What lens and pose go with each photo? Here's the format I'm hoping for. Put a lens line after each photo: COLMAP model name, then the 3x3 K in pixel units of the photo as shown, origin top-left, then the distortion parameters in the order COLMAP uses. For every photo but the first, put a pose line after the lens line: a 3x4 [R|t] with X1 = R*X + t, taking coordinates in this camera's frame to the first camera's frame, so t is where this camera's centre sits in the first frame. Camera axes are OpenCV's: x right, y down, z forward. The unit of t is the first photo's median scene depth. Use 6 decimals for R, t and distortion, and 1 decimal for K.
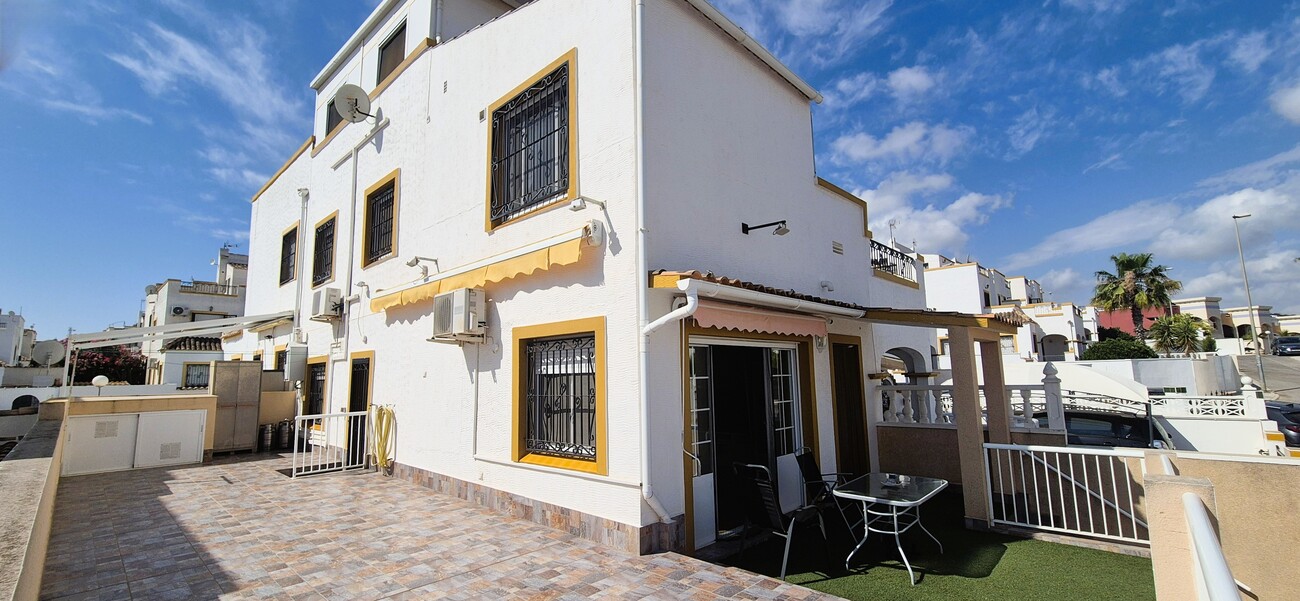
lens RADIAL K [[533.0, 0, 650.1], [0, 533.0, 302.9], [0, 0, 1]] dist [-0.002653, -0.000089]
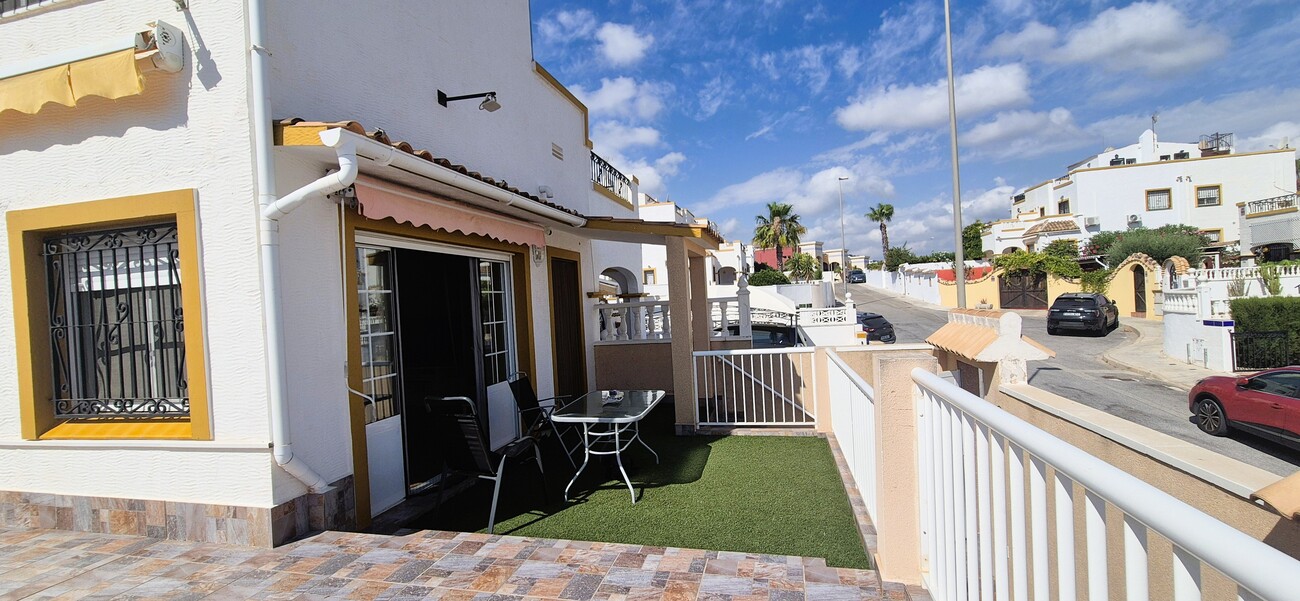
lens RADIAL K [[533.0, 0, 649.0], [0, 533.0, 306.6], [0, 0, 1]] dist [-0.002653, -0.000089]
pose [[0.872314, -0.032447, 0.487868, 0.061353], [-0.029558, 0.992471, 0.118858, 0.063631], [-0.488051, -0.118102, 0.864788, 0.181810]]
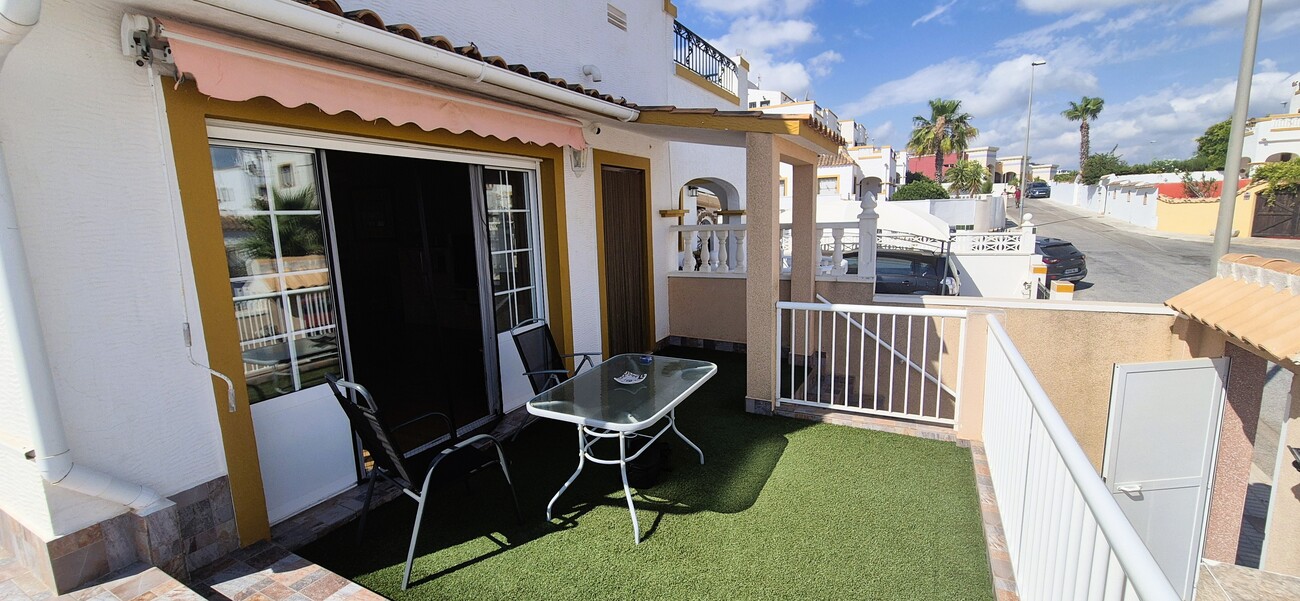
lens RADIAL K [[533.0, 0, 649.6], [0, 533.0, 305.2], [0, 0, 1]] dist [-0.002653, -0.000089]
pose [[0.965020, -0.051417, 0.257087, 0.294527], [-0.025351, 0.957686, 0.286695, 0.069463], [-0.260950, -0.283184, 0.922883, 0.406368]]
